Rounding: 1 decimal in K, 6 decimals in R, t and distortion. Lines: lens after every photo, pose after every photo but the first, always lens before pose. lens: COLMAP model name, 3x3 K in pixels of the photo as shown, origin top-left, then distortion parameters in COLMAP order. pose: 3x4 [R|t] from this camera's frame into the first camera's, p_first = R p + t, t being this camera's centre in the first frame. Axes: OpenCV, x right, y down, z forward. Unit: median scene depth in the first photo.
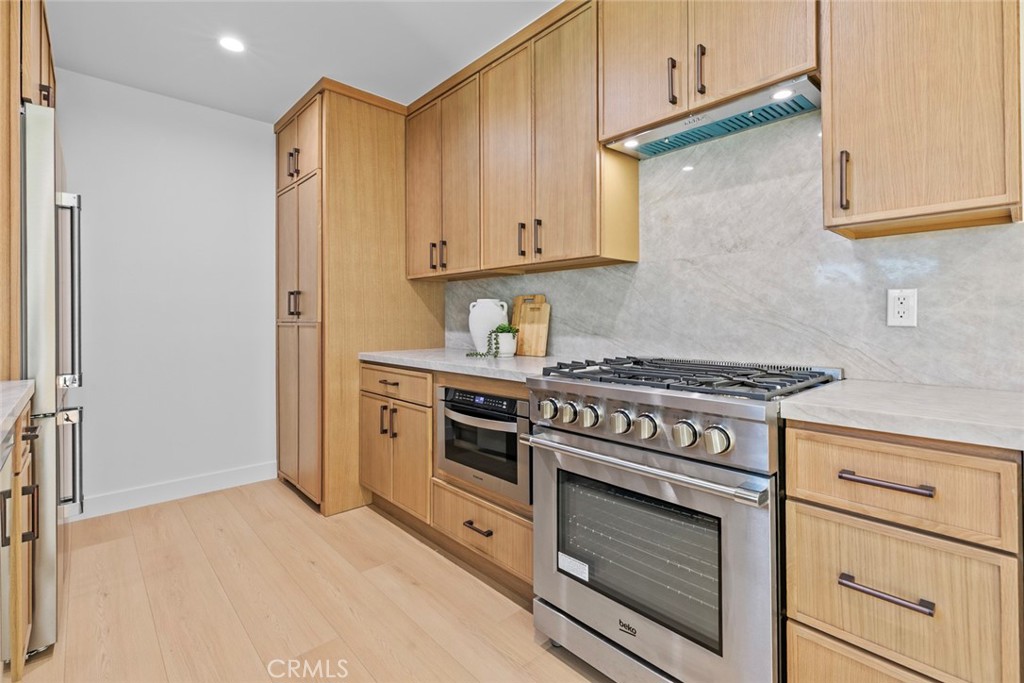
lens RADIAL K [[467.1, 0, 516.0], [0, 467.1, 318.0], [0, 0, 1]] dist [0.000284, -0.000011]
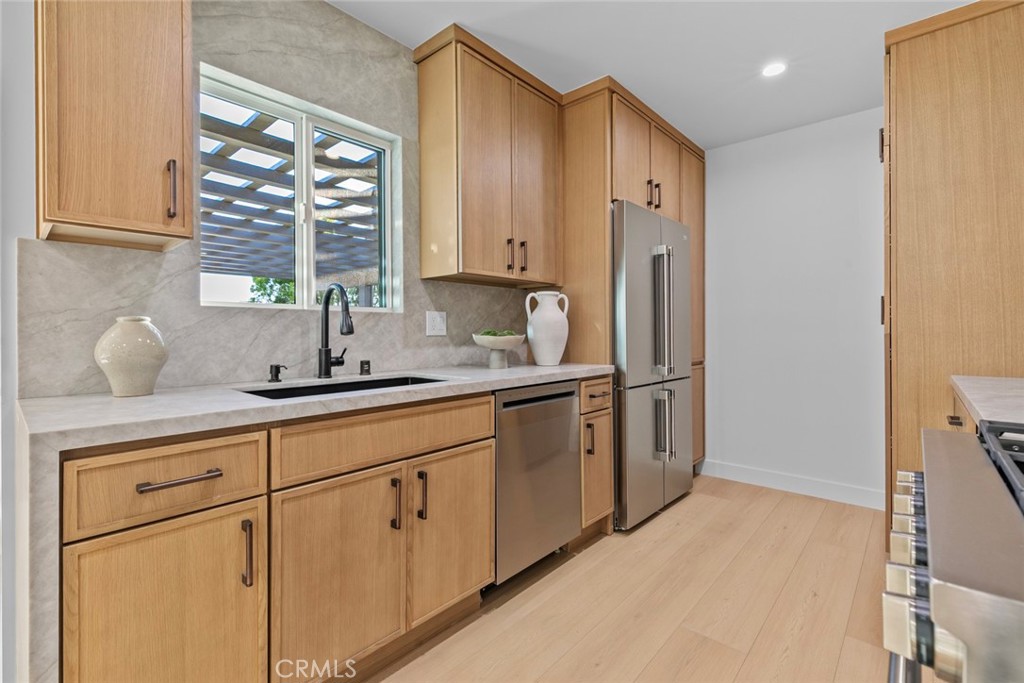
lens RADIAL K [[462.0, 0, 508.4], [0, 462.0, 337.2], [0, 0, 1]] dist [0.000221, -0.000409]
pose [[0.093190, 0.012577, -0.995569, 0.326036], [0.005111, 0.999901, 0.013110, 0.002526], [0.995635, -0.006310, 0.093117, 0.255952]]
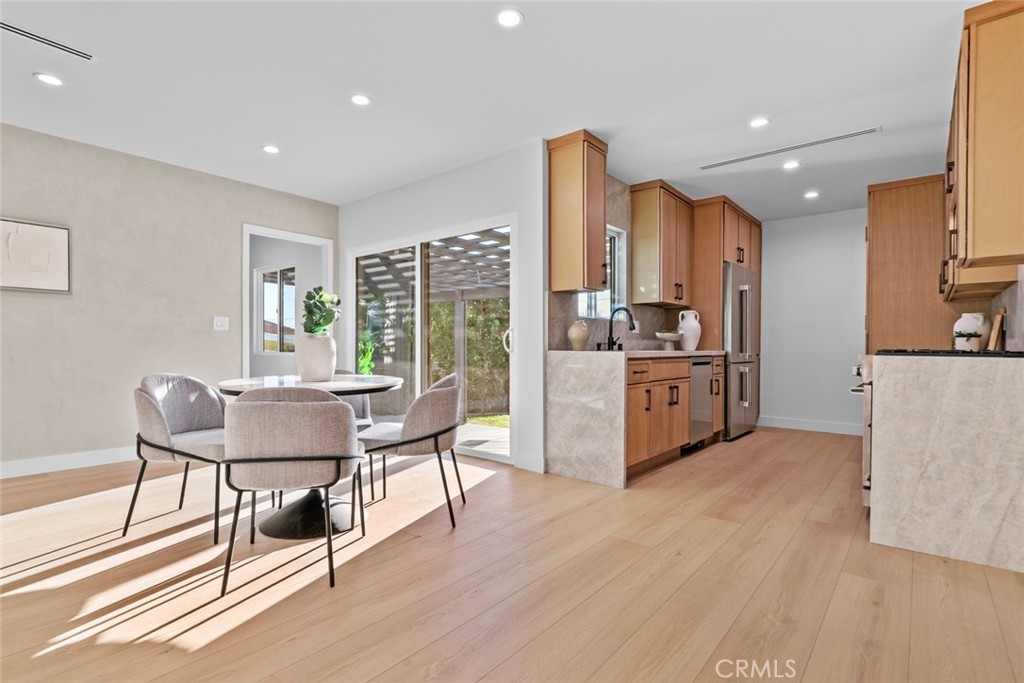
lens RADIAL K [[485.1, 0, 513.1], [0, 485.1, 354.3], [0, 0, 1]] dist [0.001123, -0.000183]
pose [[0.119880, 0.019049, -0.992606, 1.129165], [-0.003976, 0.999817, 0.018707, 0.054816], [0.992780, 0.001704, 0.119934, -0.449889]]
